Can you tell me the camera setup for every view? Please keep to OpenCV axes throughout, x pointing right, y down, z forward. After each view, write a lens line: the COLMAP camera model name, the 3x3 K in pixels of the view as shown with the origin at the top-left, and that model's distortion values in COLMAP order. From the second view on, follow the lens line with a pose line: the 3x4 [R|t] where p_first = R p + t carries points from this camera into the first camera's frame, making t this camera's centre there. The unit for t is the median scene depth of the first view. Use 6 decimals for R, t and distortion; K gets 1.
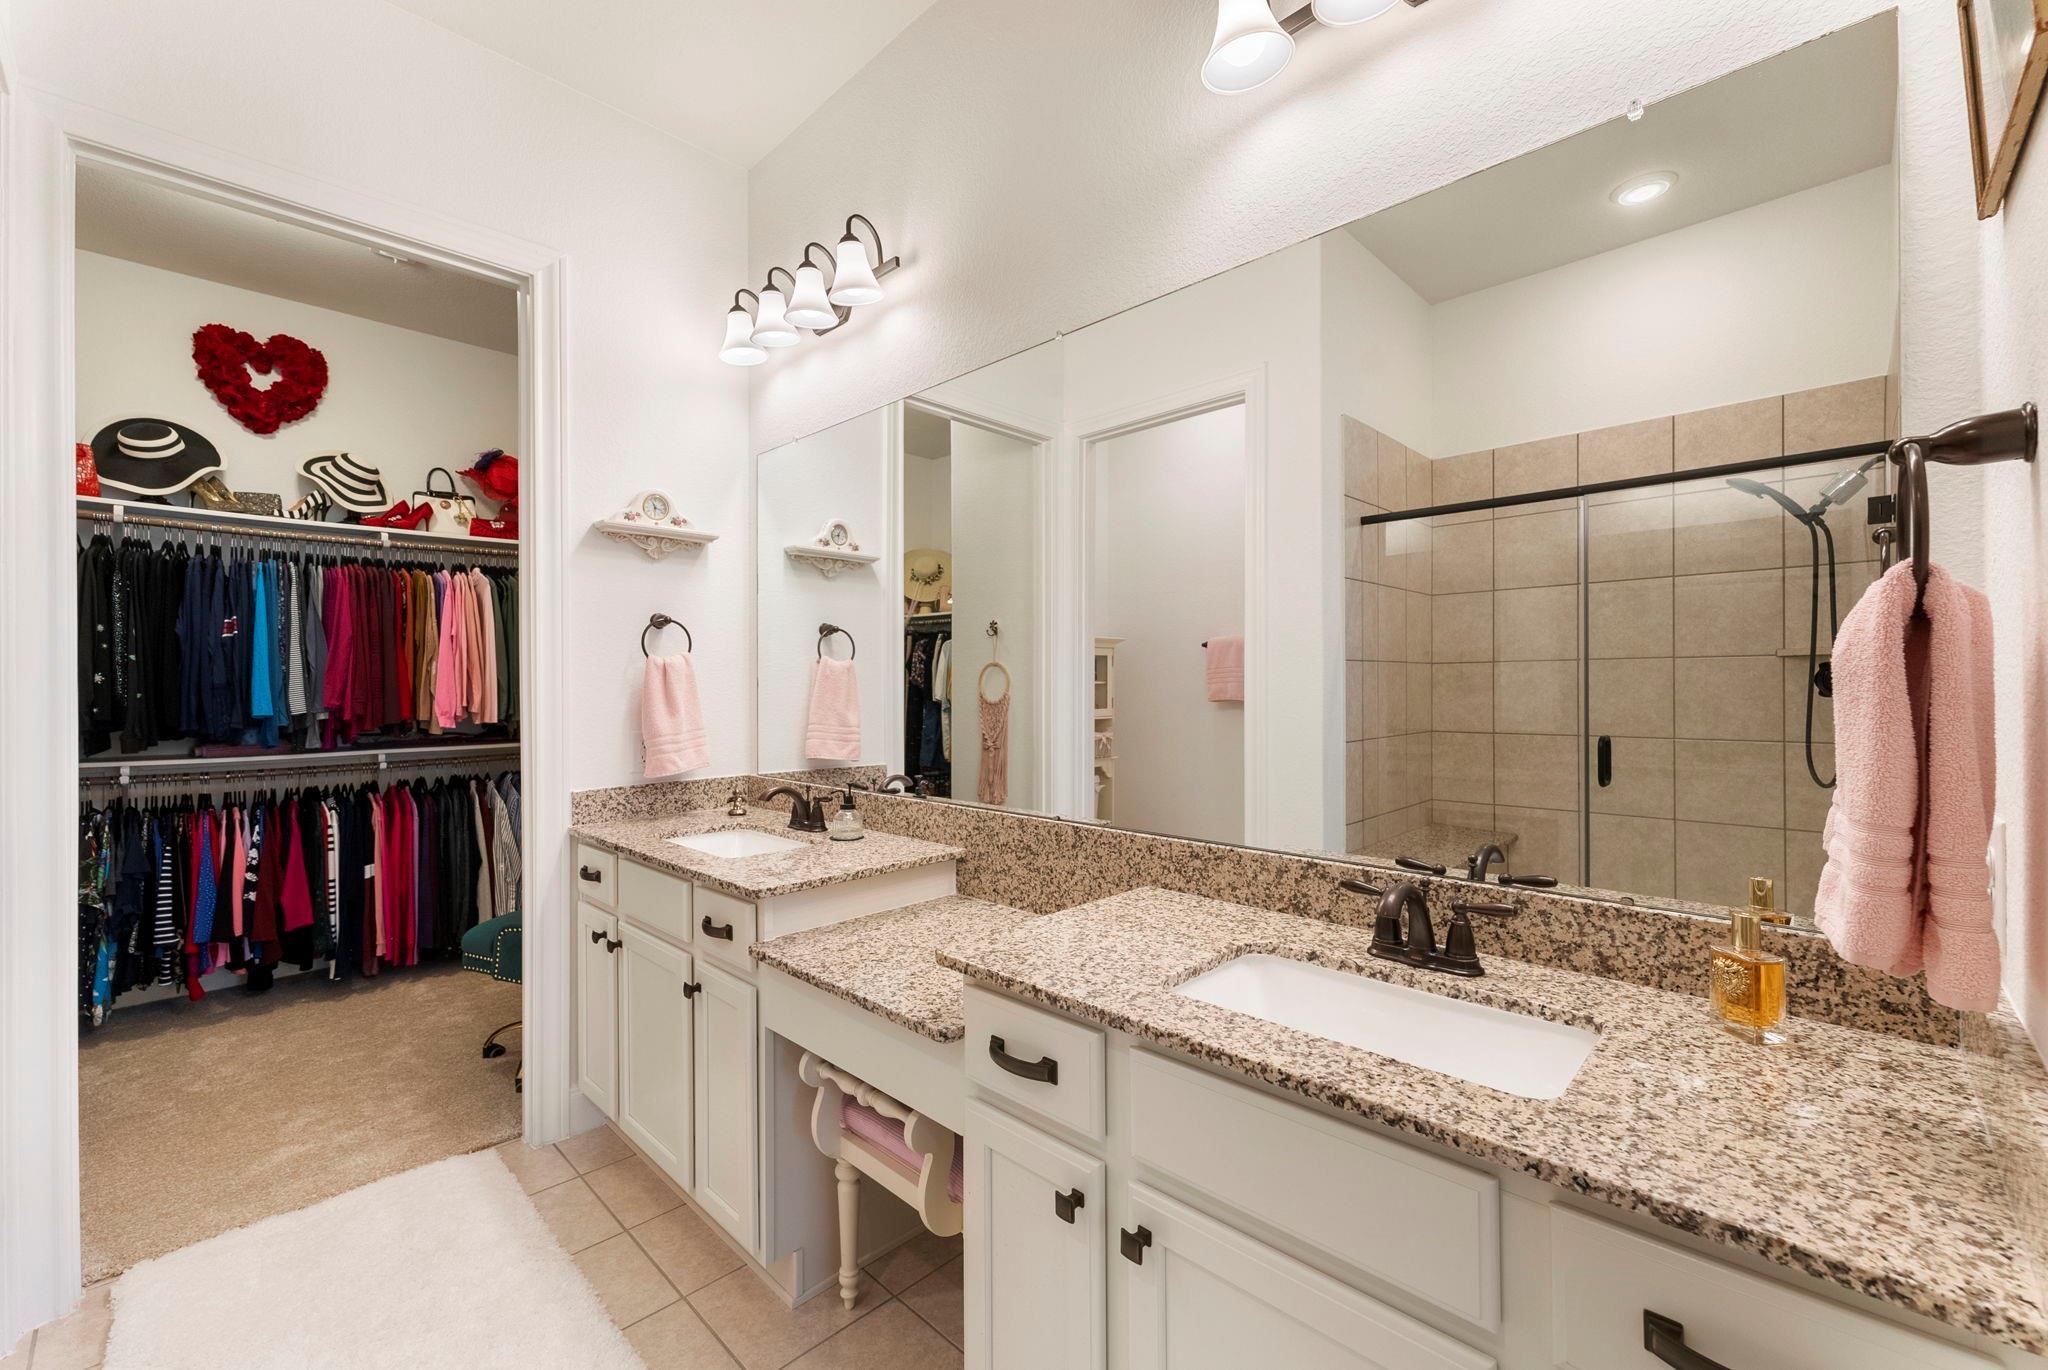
lens RADIAL K [[839.0, 0, 1029.2], [0, 839.0, 681.9], [0, 0, 1]] dist [0.001643, -0.000165]
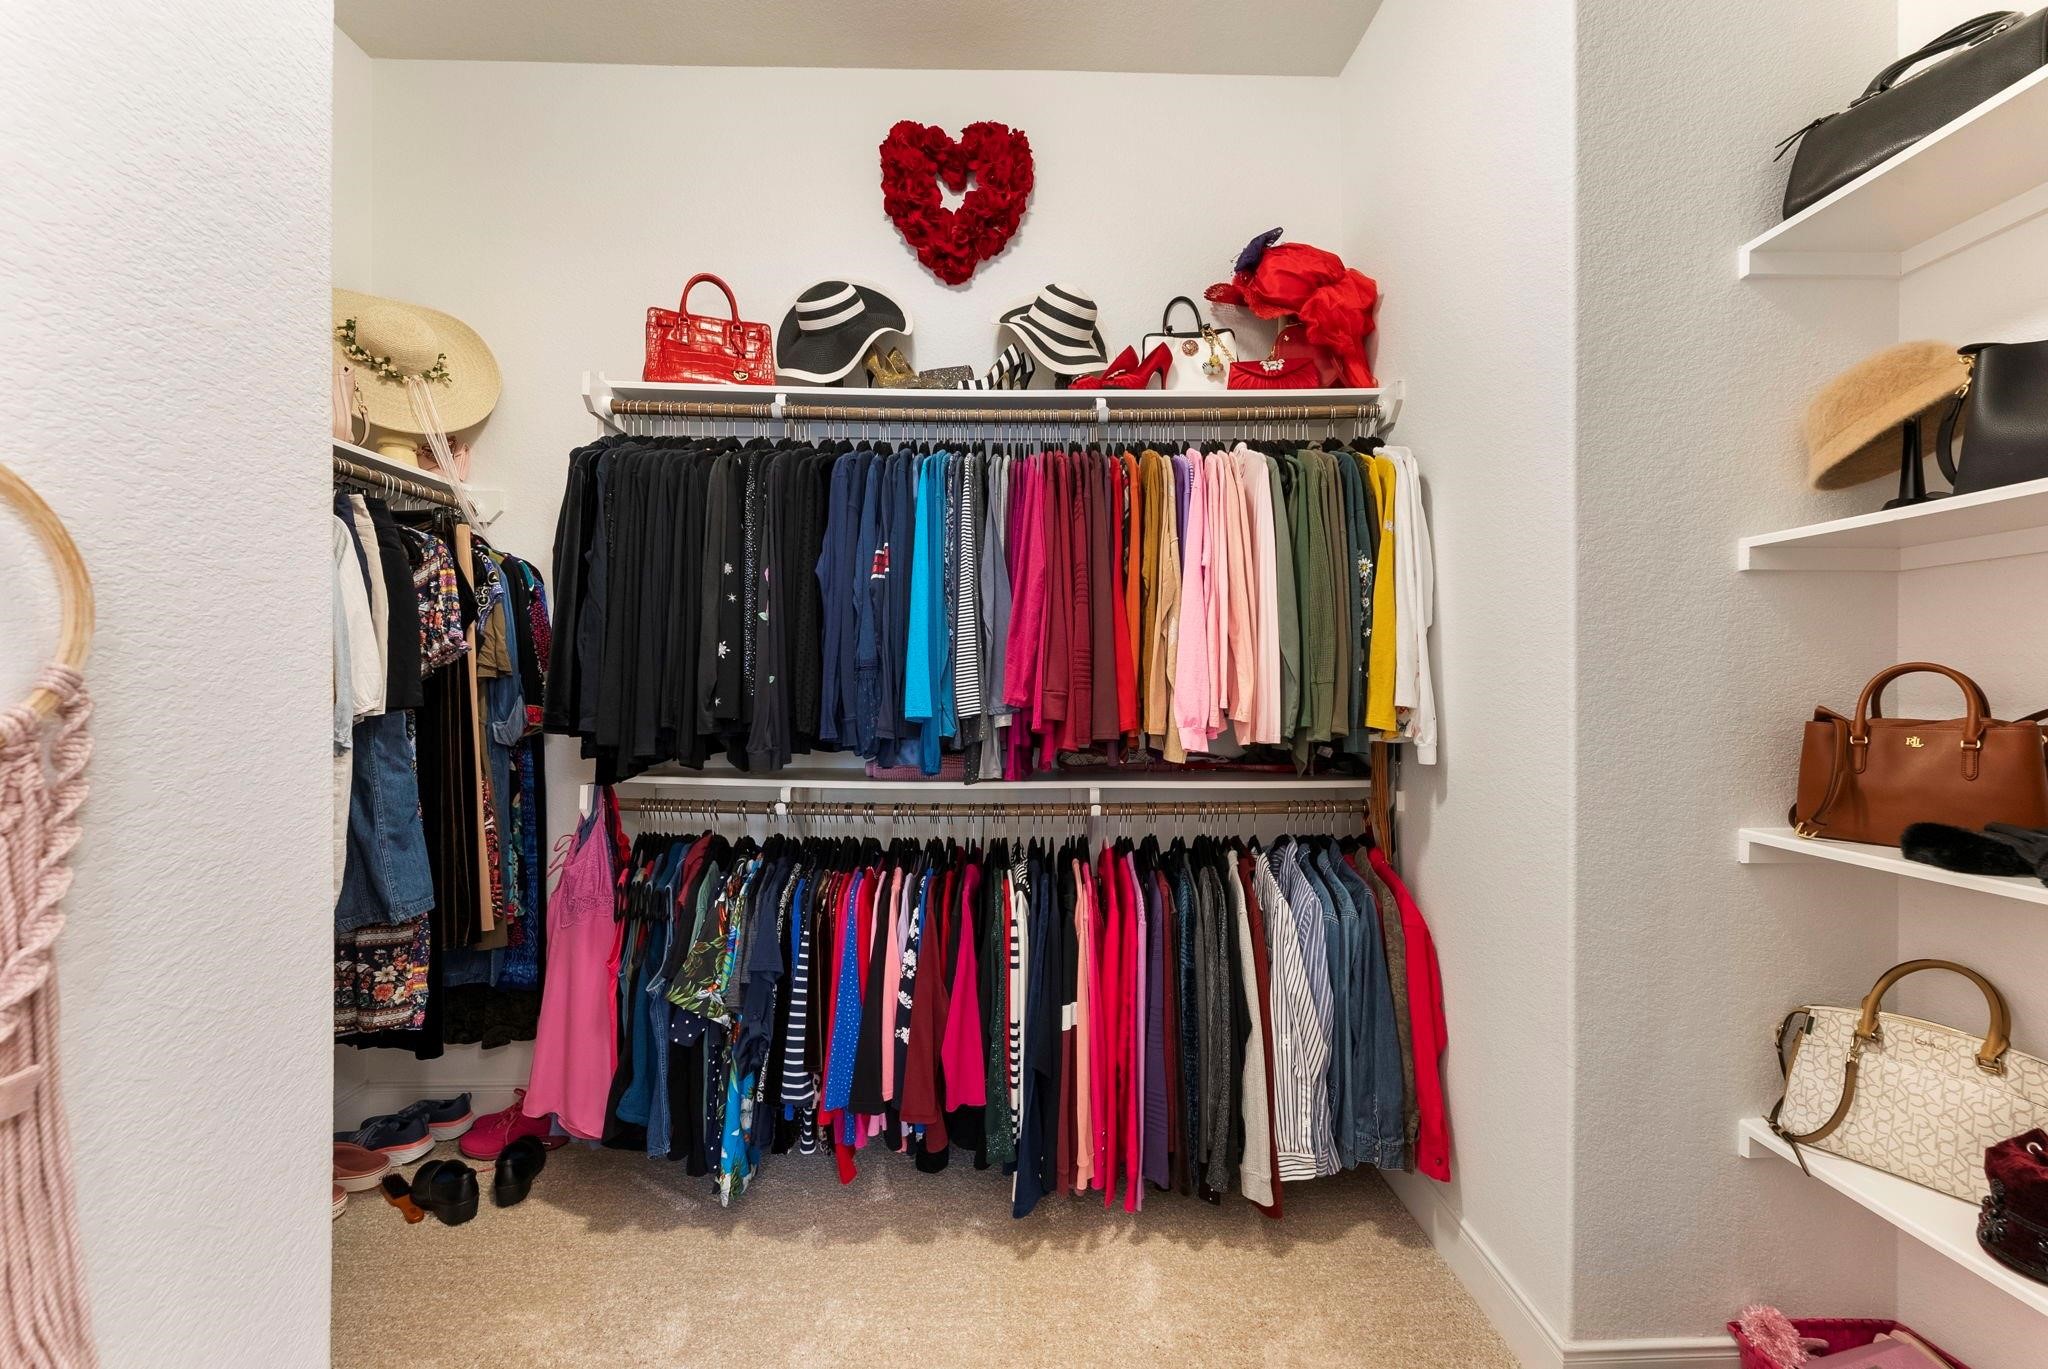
lens RADIAL K [[839.0, 0, 1024.0], [0, 839.0, 683.1], [0, 0, 1]] dist [0.001643, -0.000165]
pose [[0.709351, 0.004885, -0.704838, -0.426863], [-0.006547, 0.999979, 0.000341, 0.015119], [0.704825, 0.004373, 0.709368, 0.593185]]
